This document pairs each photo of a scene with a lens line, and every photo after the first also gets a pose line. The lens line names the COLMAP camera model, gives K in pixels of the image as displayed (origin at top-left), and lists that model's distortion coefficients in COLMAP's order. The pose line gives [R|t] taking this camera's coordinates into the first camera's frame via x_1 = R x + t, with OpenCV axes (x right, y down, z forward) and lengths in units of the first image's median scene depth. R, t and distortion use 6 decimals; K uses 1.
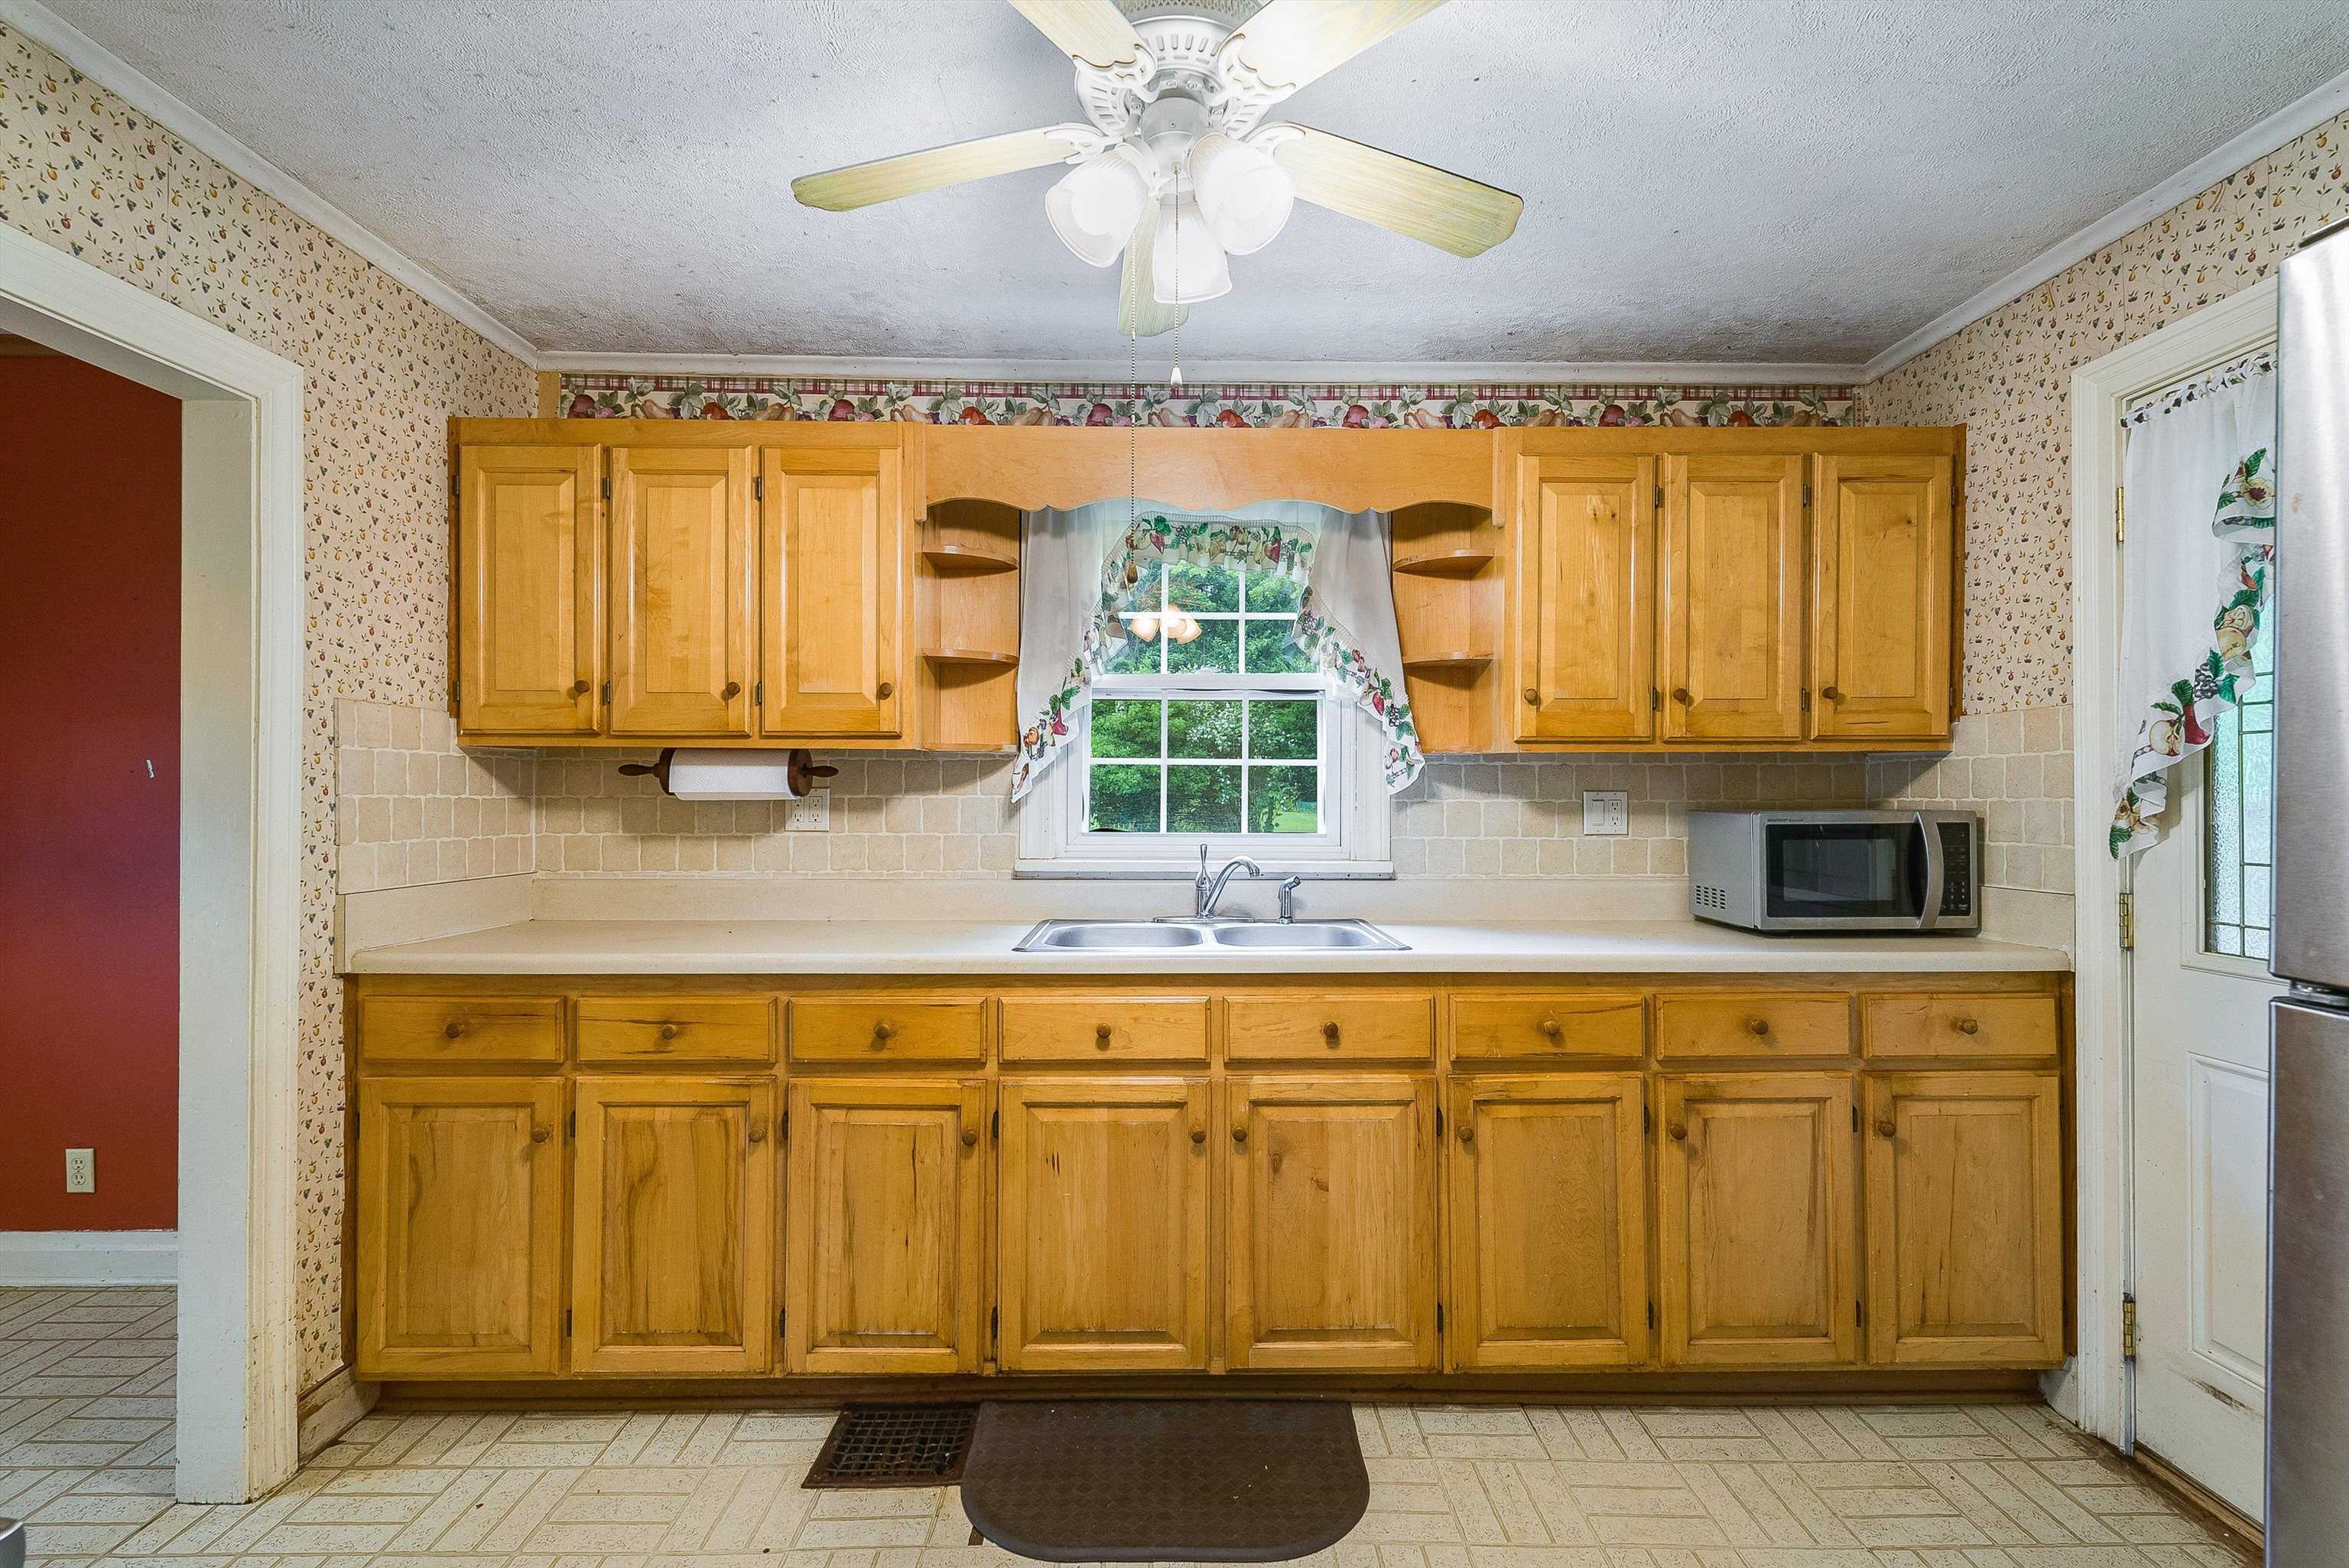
lens RADIAL K [[1062.7, 0, 1174.5], [0, 1062.7, 784.0], [0, 0, 1]] dist [0.002830, 0.000125]
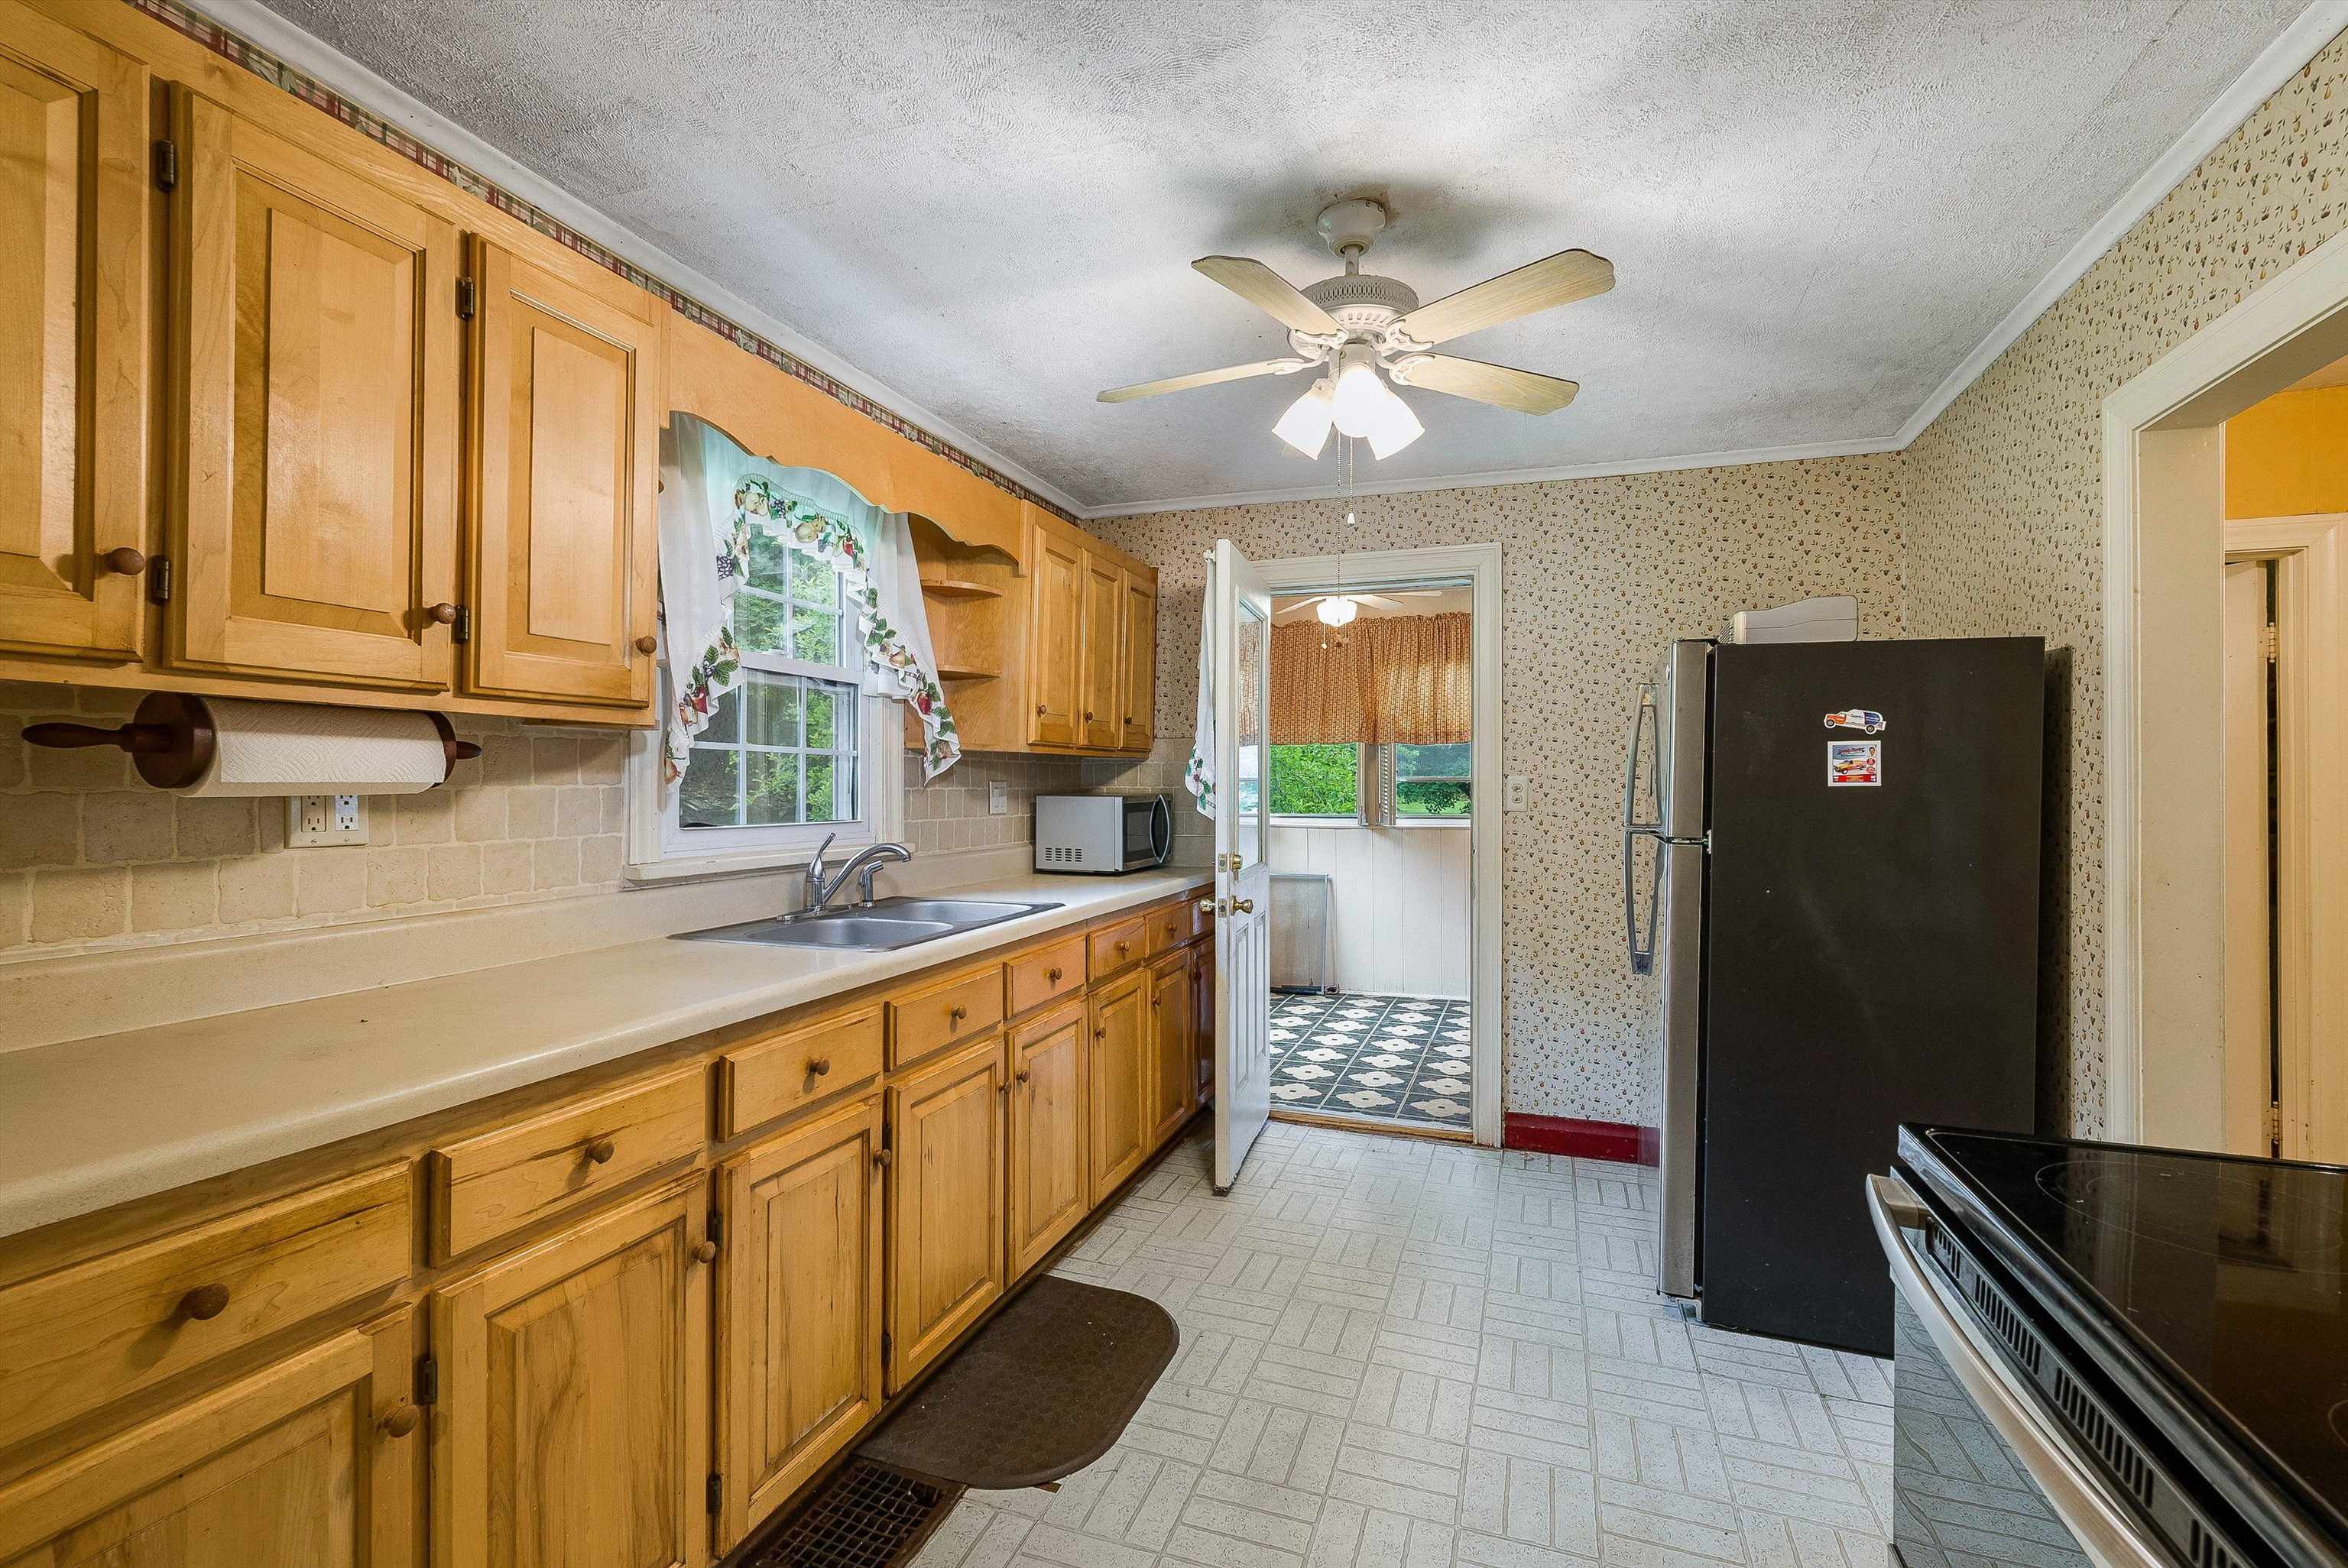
lens RADIAL K [[1060.6, 0, 1177.1], [0, 1060.6, 779.0], [0, 0, 1]] dist [-0.001033, -0.000353]
pose [[0.329018, 0.003928, 0.944316, -0.852715], [-0.008888, 0.999960, -0.001063, 0.003217], [-0.944282, -0.008043, 0.329039, 0.402172]]
